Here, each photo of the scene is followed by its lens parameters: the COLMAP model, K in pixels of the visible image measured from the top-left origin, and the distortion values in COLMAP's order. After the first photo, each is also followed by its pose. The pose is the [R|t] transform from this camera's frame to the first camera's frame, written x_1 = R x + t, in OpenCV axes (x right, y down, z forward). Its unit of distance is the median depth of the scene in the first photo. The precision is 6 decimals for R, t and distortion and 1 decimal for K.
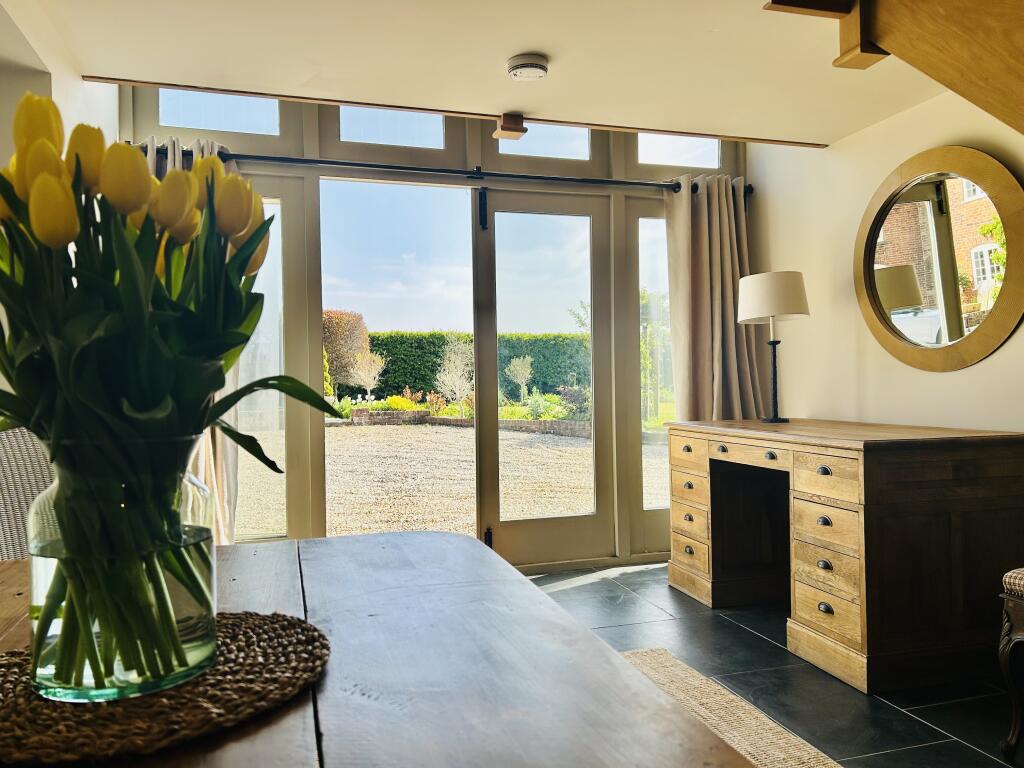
lens RADIAL K [[765.6, 0, 512.0], [0, 765.6, 384.0], [0, 0, 1]] dist [0.009573, 0.001365]
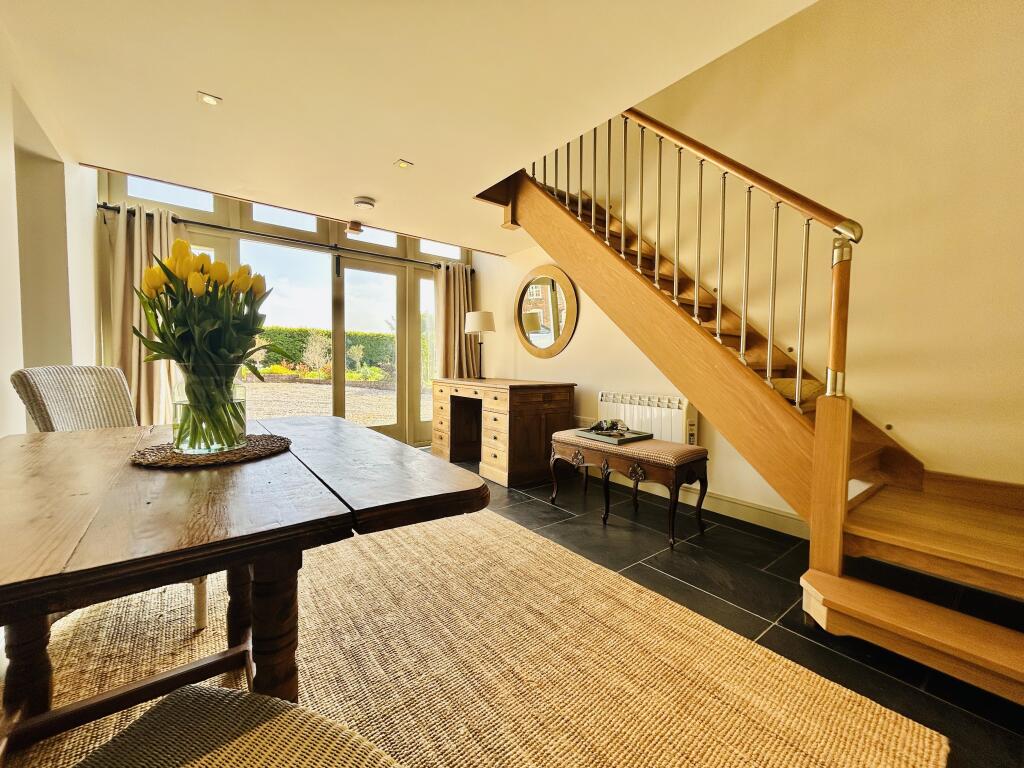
lens RADIAL K [[403.7, 0, 512.0], [0, 403.7, 384.0], [0, 0, 1]] dist [0.002282, 0.000115]
pose [[0.928788, 0.008589, 0.370513, -0.005653], [-0.027922, 0.998512, 0.046846, 0.006997], [-0.369559, -0.053856, 0.927645, -0.127802]]
